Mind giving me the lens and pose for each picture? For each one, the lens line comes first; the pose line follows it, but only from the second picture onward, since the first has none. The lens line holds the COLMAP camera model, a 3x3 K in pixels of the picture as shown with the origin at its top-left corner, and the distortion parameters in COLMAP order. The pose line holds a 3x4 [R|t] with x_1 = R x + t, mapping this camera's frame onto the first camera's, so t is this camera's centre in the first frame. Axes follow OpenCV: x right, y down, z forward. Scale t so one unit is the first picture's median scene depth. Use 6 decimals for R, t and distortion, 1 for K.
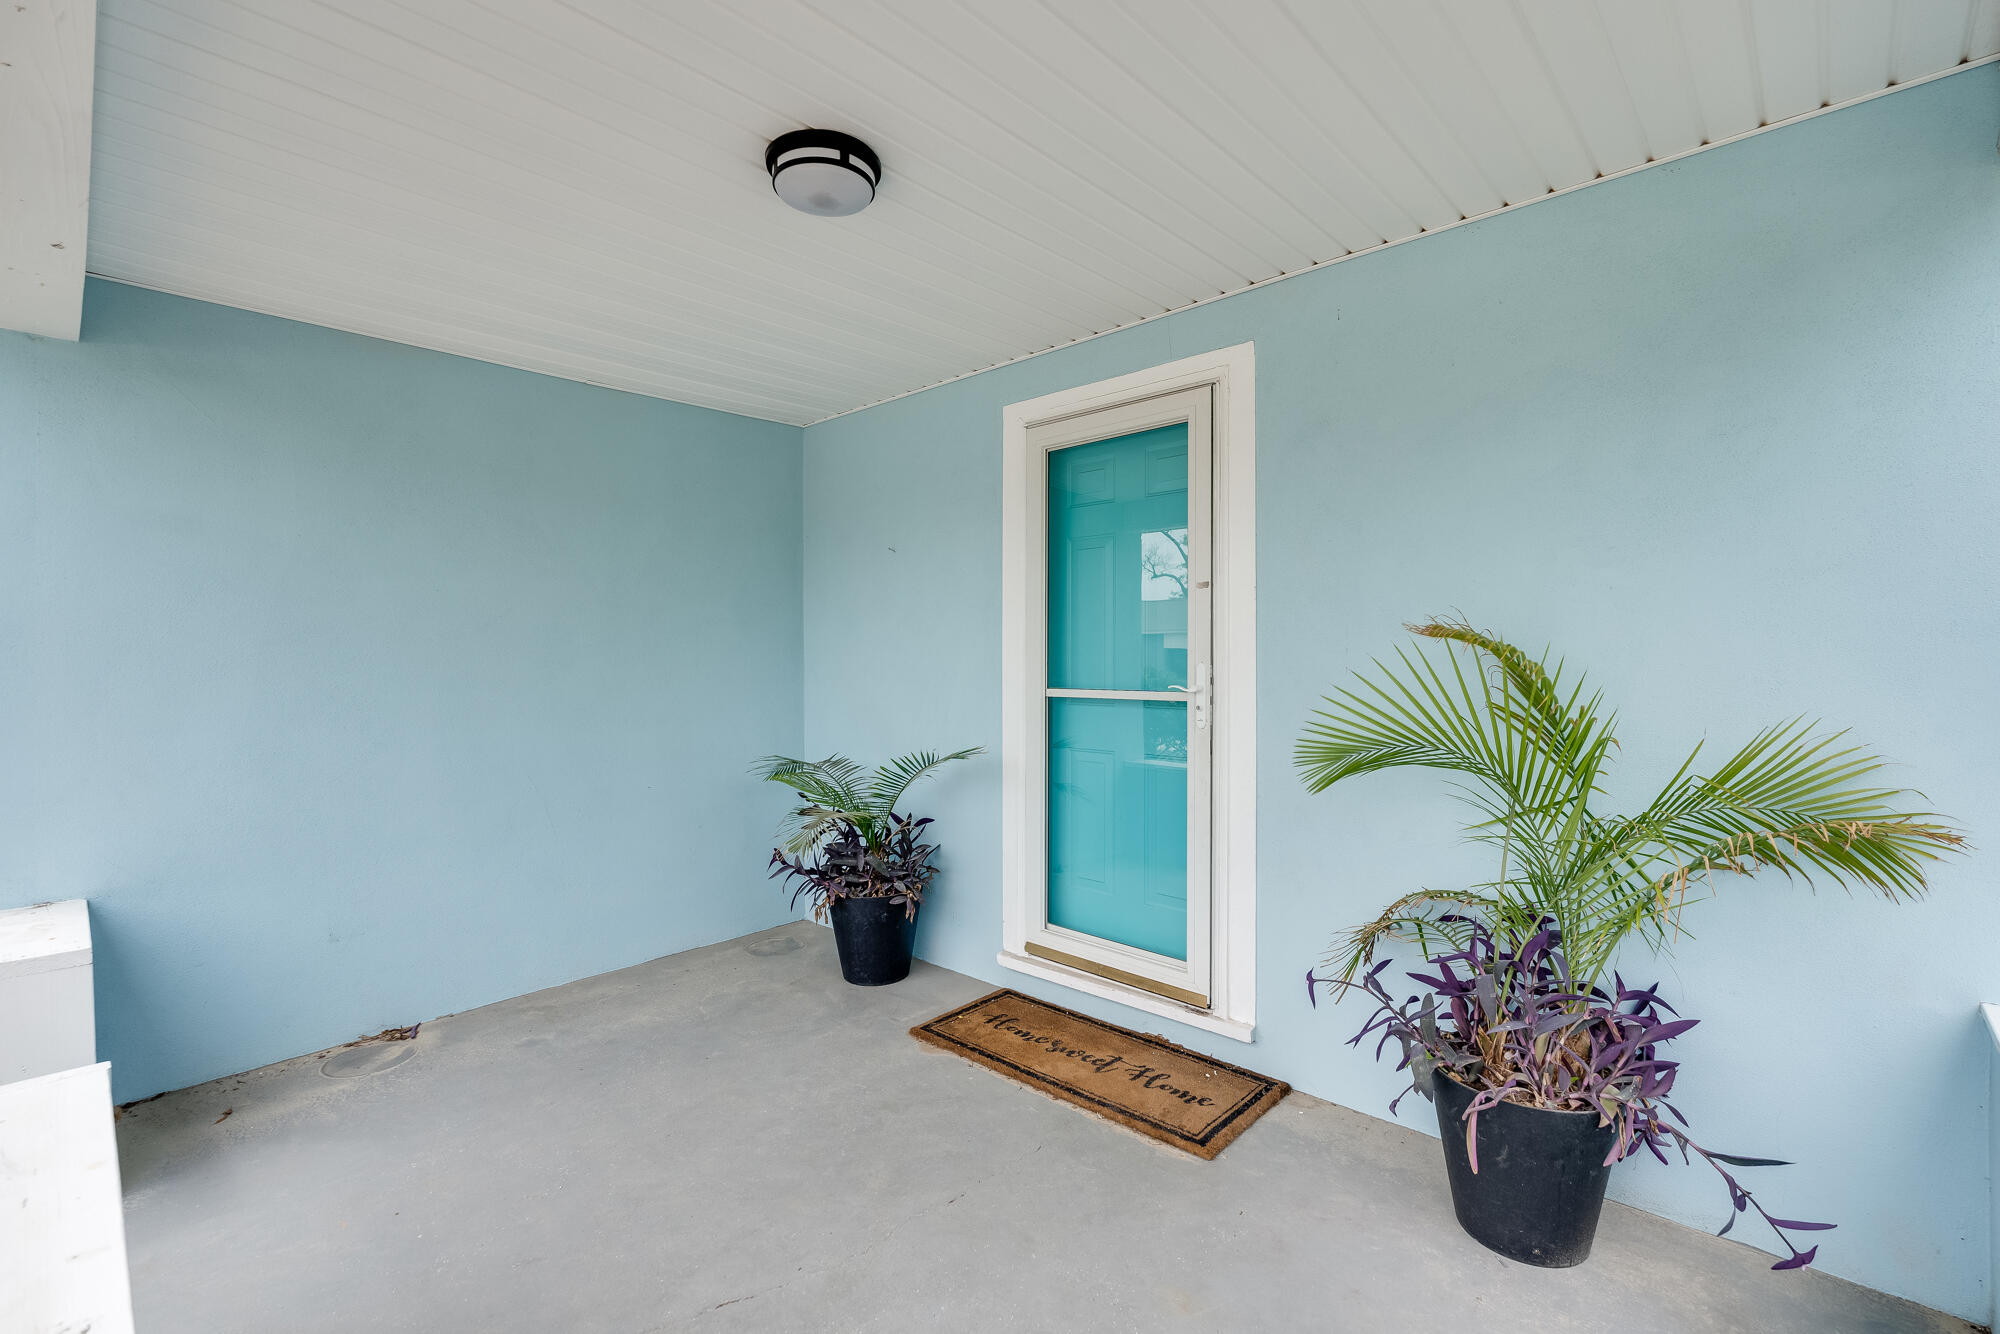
lens RADIAL K [[875.2, 0, 994.8], [0, 875.2, 652.9], [0, 0, 1]] dist [-0.002752, -0.000236]
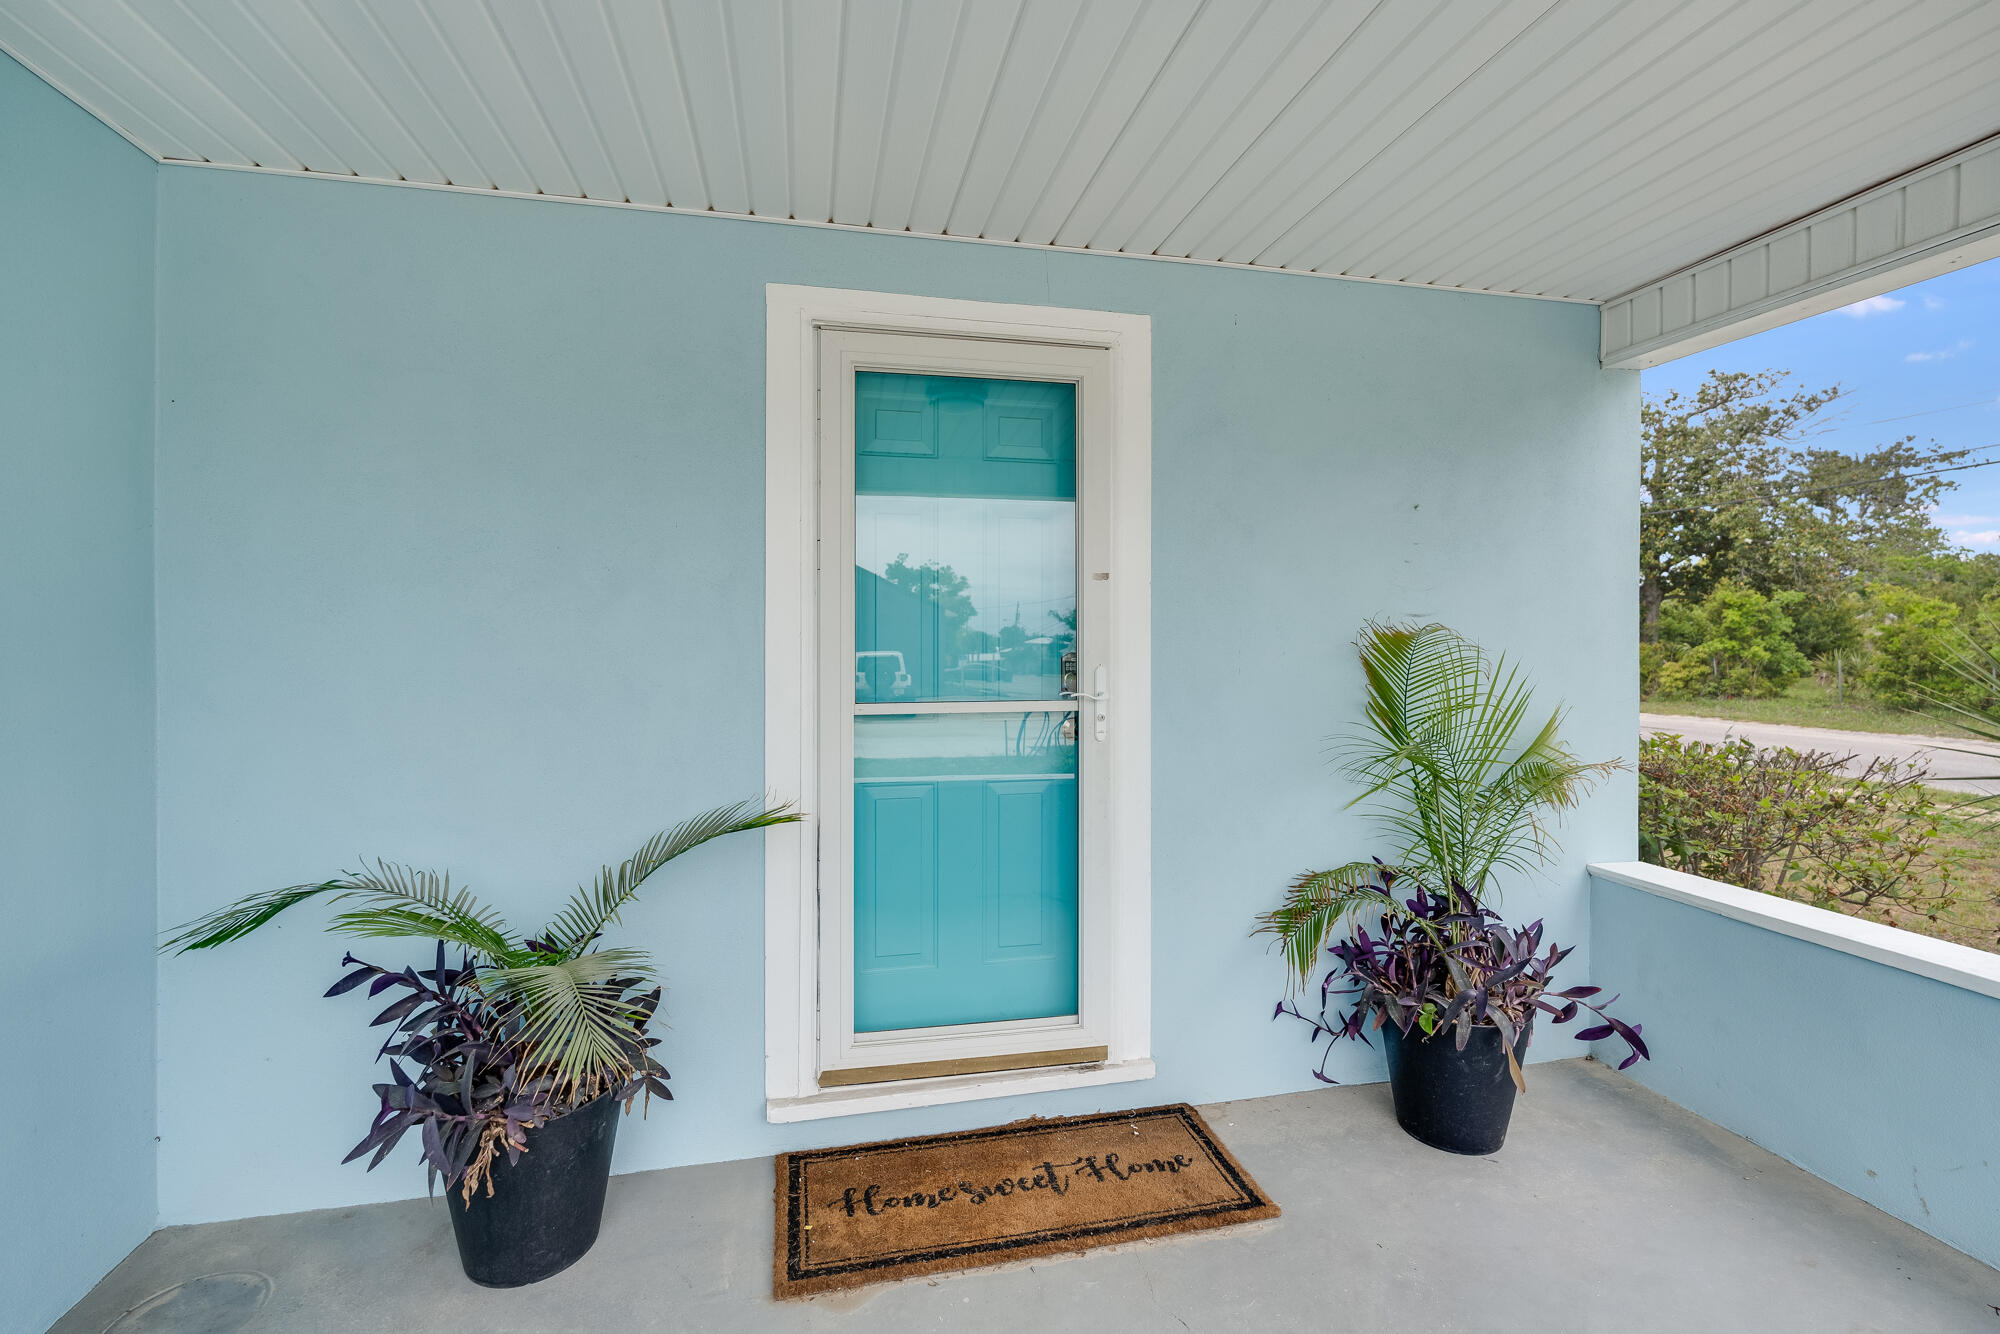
lens RADIAL K [[875.2, 0, 994.8], [0, 875.2, 652.9], [0, 0, 1]] dist [-0.002752, -0.000236]
pose [[0.572569, 0.000164, 0.819856, -0.531216], [0.000015, 1.000000, -0.000211, -0.000384], [-0.819856, 0.000133, 0.572569, 0.580691]]
